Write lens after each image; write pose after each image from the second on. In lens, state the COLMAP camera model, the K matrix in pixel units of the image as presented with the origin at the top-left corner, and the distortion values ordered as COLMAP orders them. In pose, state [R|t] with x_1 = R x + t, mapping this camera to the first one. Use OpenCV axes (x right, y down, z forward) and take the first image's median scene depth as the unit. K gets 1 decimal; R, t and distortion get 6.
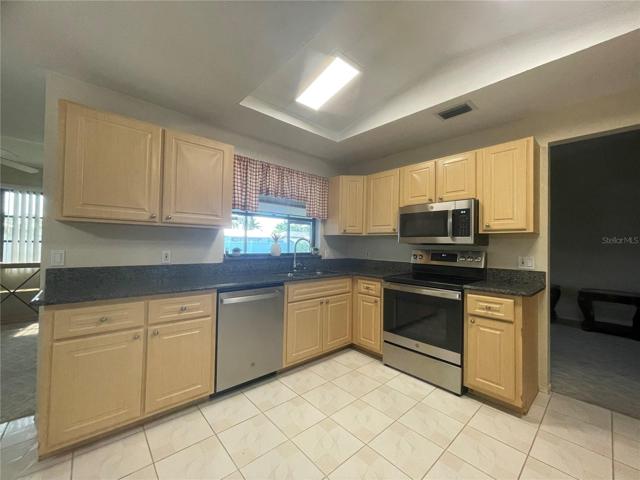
lens RADIAL K [[258.1, 0, 317.4], [0, 258.1, 239.5], [0, 0, 1]] dist [-0.003002, -0.000489]
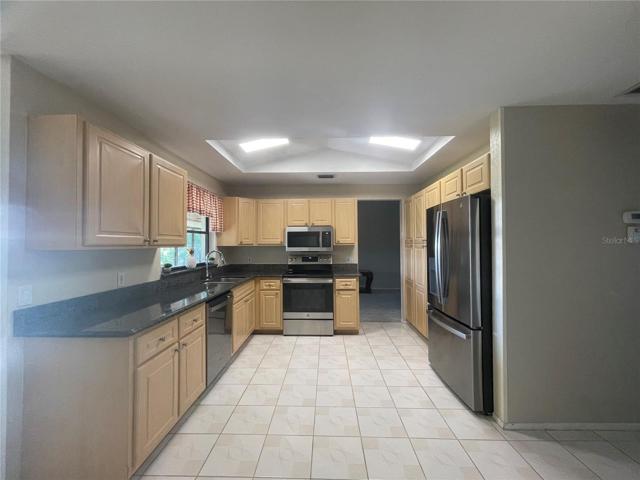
lens RADIAL K [[258.1, 0, 317.4], [0, 258.1, 239.5], [0, 0, 1]] dist [-0.003002, -0.000489]
pose [[0.689550, -0.010700, 0.724159, -0.770458], [0.006350, 0.999942, 0.008728, -0.081566], [-0.724210, -0.001420, 0.689578, -0.163482]]
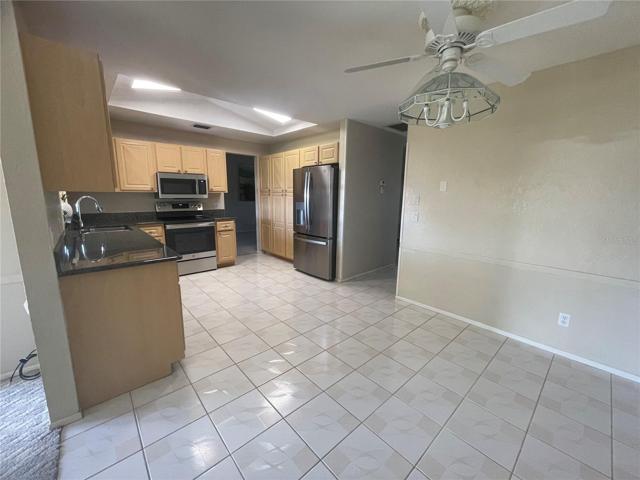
lens RADIAL K [[258.1, 0, 317.4], [0, 258.1, 239.5], [0, 0, 1]] dist [-0.003002, -0.000489]
pose [[-0.002721, -0.193054, 0.981184, -1.428005], [-0.029637, 0.980773, 0.192891, -0.080639], [-0.999557, -0.028554, -0.008391, 0.157968]]
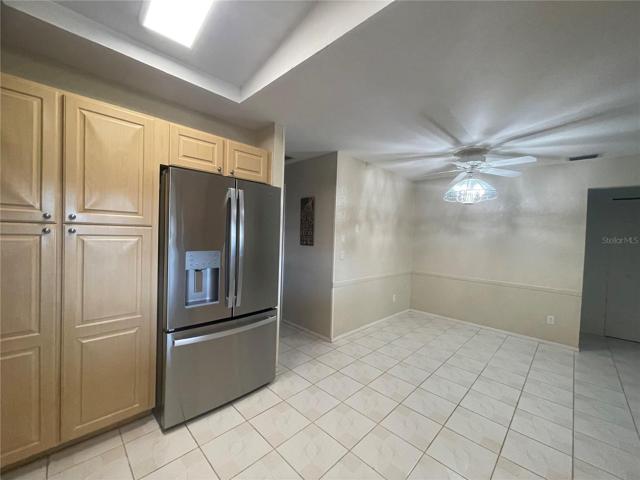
lens RADIAL K [[258.1, 0, 317.4], [0, 258.1, 239.5], [0, 0, 1]] dist [-0.003002, -0.000489]
pose [[-0.996713, -0.052041, -0.062087, 0.173872], [-0.052349, 0.998623, 0.003330, -0.038159], [0.061828, 0.006570, -0.998065, 1.095526]]
